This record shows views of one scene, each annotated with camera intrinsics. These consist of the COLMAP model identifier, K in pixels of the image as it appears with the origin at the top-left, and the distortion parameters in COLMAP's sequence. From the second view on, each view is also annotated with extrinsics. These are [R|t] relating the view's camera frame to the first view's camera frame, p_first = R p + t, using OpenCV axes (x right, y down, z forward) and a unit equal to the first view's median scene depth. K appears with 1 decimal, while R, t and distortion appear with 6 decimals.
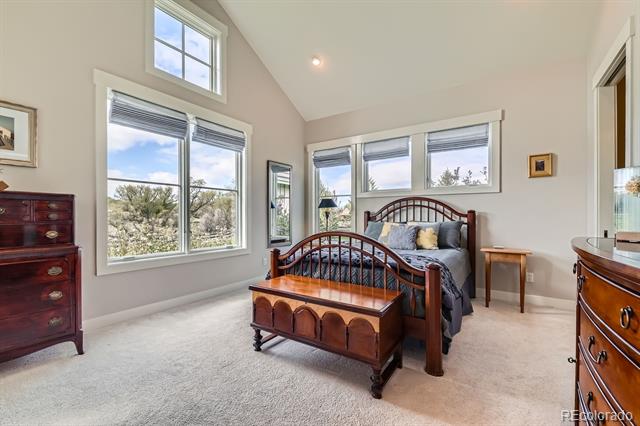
lens RADIAL K [[278.0, 0, 319.6], [0, 278.0, 215.8], [0, 0, 1]] dist [0.001383, -0.012475]
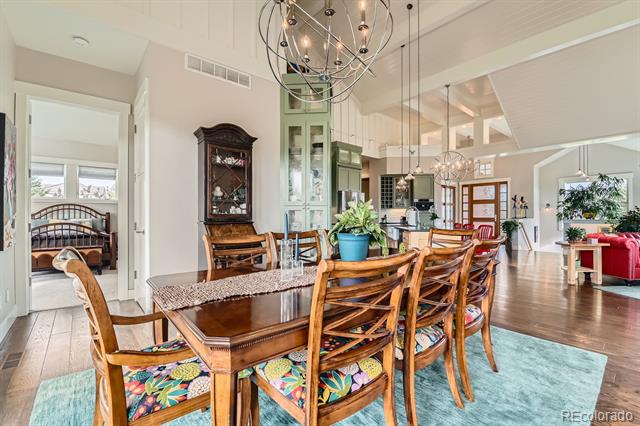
lens RADIAL K [[278.0, 0, 319.6], [0, 278.0, 215.8], [0, 0, 1]] dist [0.001383, -0.012475]
pose [[0.266494, -0.000959, 0.963836, -0.897109], [-0.002629, 0.999995, 0.001722, -0.003429], [-0.963833, -0.002993, 0.266490, -0.913115]]
